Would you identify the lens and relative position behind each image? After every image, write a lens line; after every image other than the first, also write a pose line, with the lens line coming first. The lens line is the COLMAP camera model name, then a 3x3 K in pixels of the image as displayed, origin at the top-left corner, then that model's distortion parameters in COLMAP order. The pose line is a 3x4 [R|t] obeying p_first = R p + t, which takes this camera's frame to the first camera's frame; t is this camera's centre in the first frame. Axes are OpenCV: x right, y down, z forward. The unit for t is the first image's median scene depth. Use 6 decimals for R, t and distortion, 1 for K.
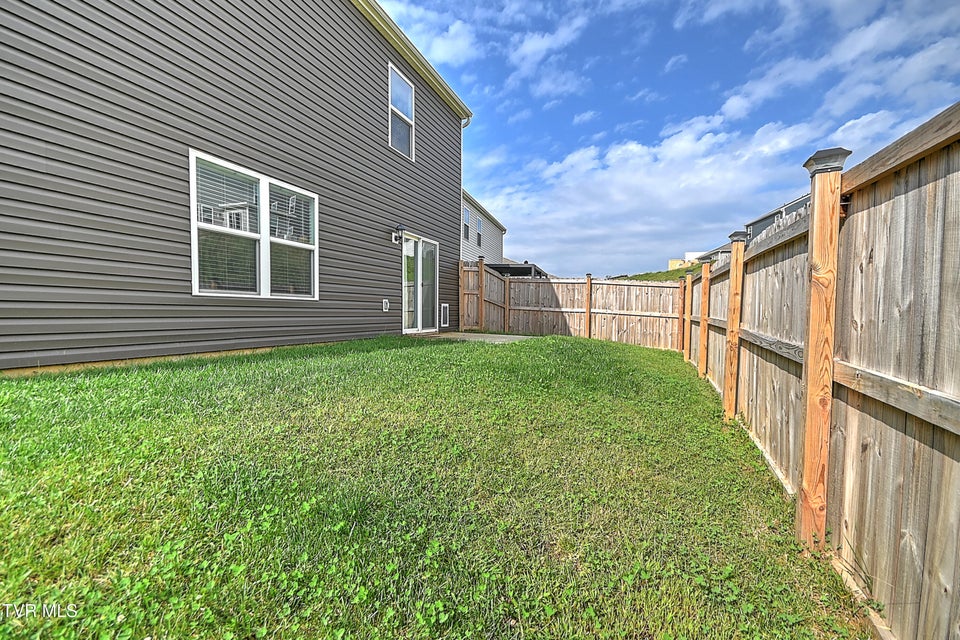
lens RADIAL K [[425.5, 0, 480.0], [0, 425.5, 320.0], [0, 0, 1]] dist [0.034547, -0.033992]
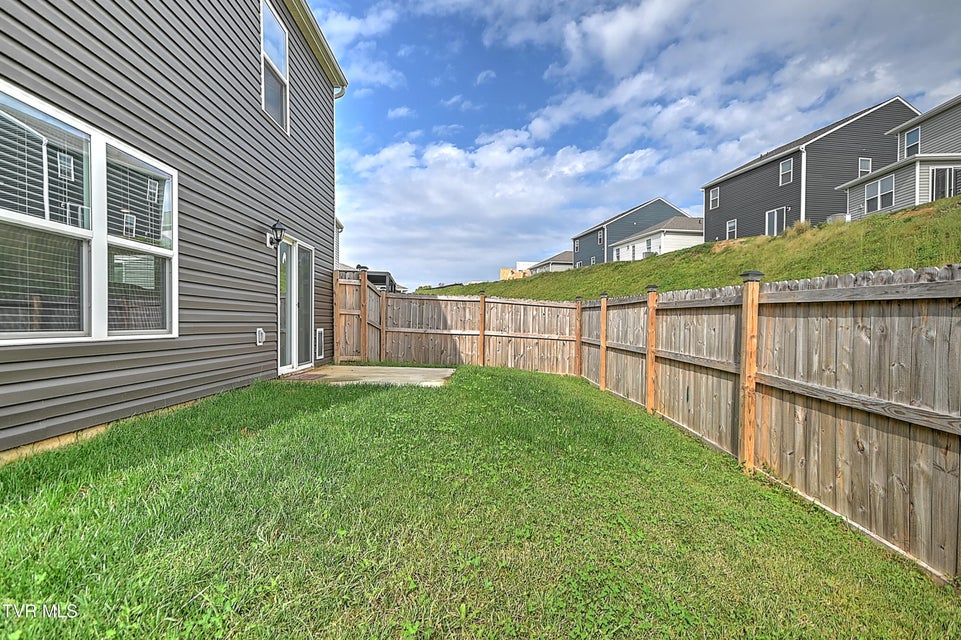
lens RADIAL K [[475.3, 0, 480.5], [0, 475.3, 320.0], [0, 0, 1]] dist [-0.055232, 0.000231]
pose [[0.919102, -0.000587, 0.394019, -0.143847], [0.008395, 0.999801, -0.018094, -0.034038], [-0.393930, 0.019938, 0.918924, 0.121823]]
